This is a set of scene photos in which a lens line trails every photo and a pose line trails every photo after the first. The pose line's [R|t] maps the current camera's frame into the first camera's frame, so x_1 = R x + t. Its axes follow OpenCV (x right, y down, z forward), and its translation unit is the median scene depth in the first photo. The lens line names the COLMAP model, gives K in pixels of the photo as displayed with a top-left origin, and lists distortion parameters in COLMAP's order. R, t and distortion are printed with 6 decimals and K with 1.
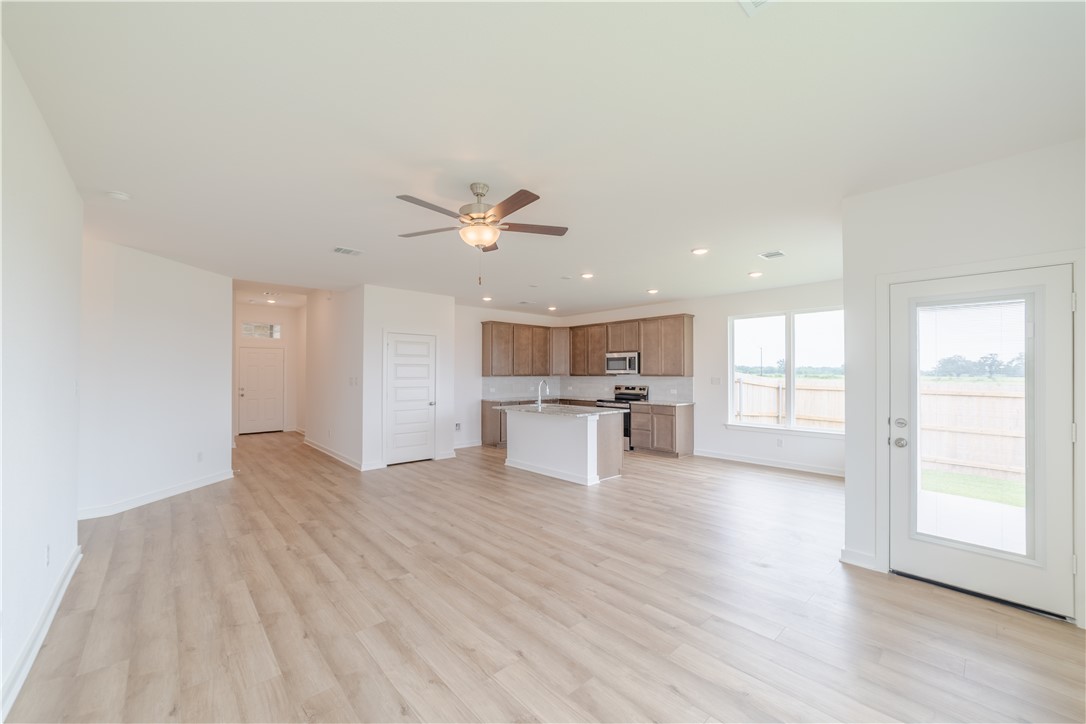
lens RADIAL K [[420.6, 0, 539.4], [0, 420.6, 367.8], [0, 0, 1]] dist [-0.023157, 0.008279]
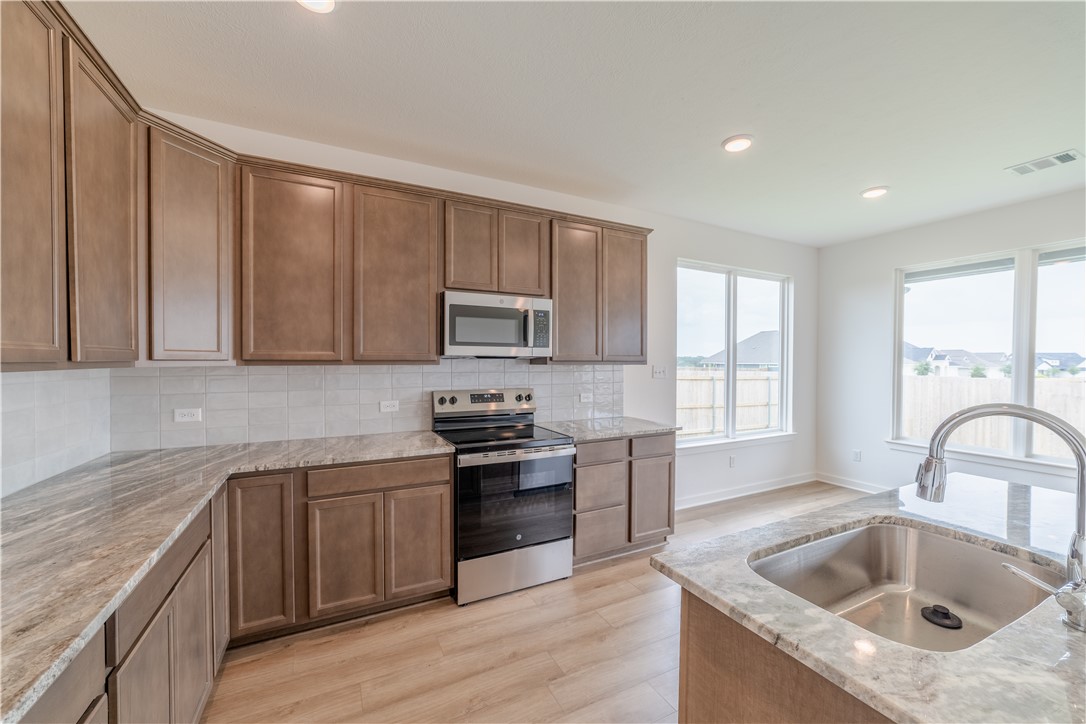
lens RADIAL K [[420.6, 0, 539.4], [0, 420.6, 367.8], [0, 0, 1]] dist [-0.023157, 0.008279]
pose [[0.253126, -0.016520, 0.967292, -0.128313], [-0.016206, 0.999641, 0.021313, 0.015219], [-0.967298, -0.021071, 0.252767, 0.893466]]
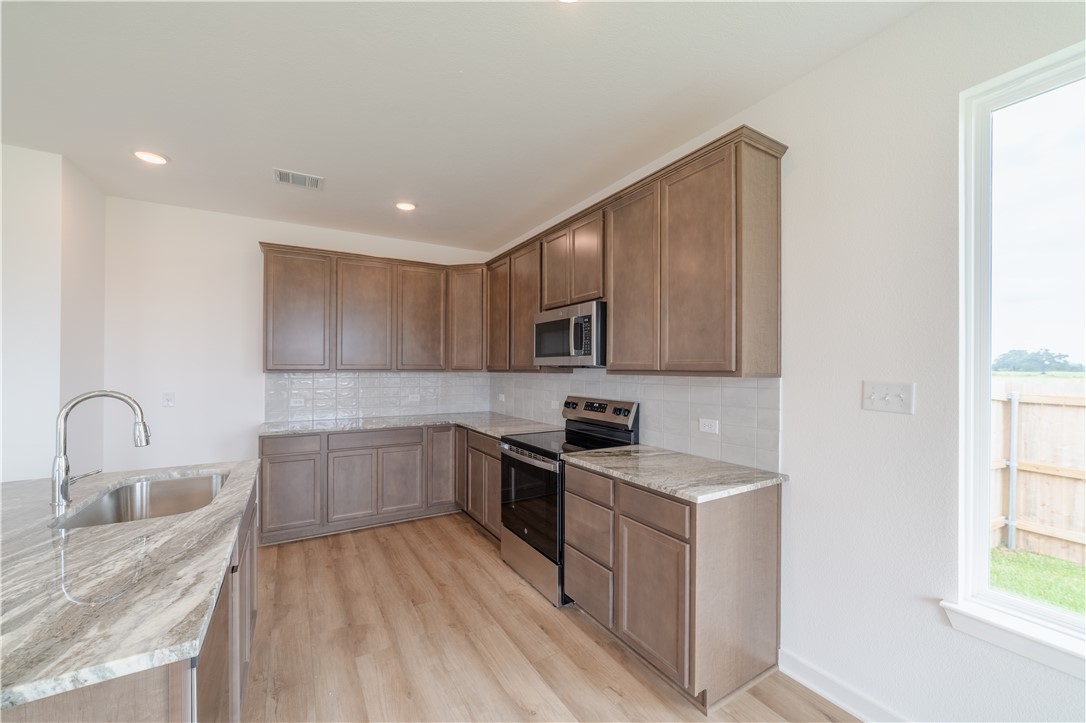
lens RADIAL K [[420.6, 0, 539.4], [0, 420.6, 367.3], [0, 0, 1]] dist [-0.023157, 0.008279]
pose [[0.982847, 0.003135, -0.184399, 0.243373], [-0.001586, 0.999962, 0.008545, 0.011989], [0.184419, -0.008106, 0.982814, 0.650620]]
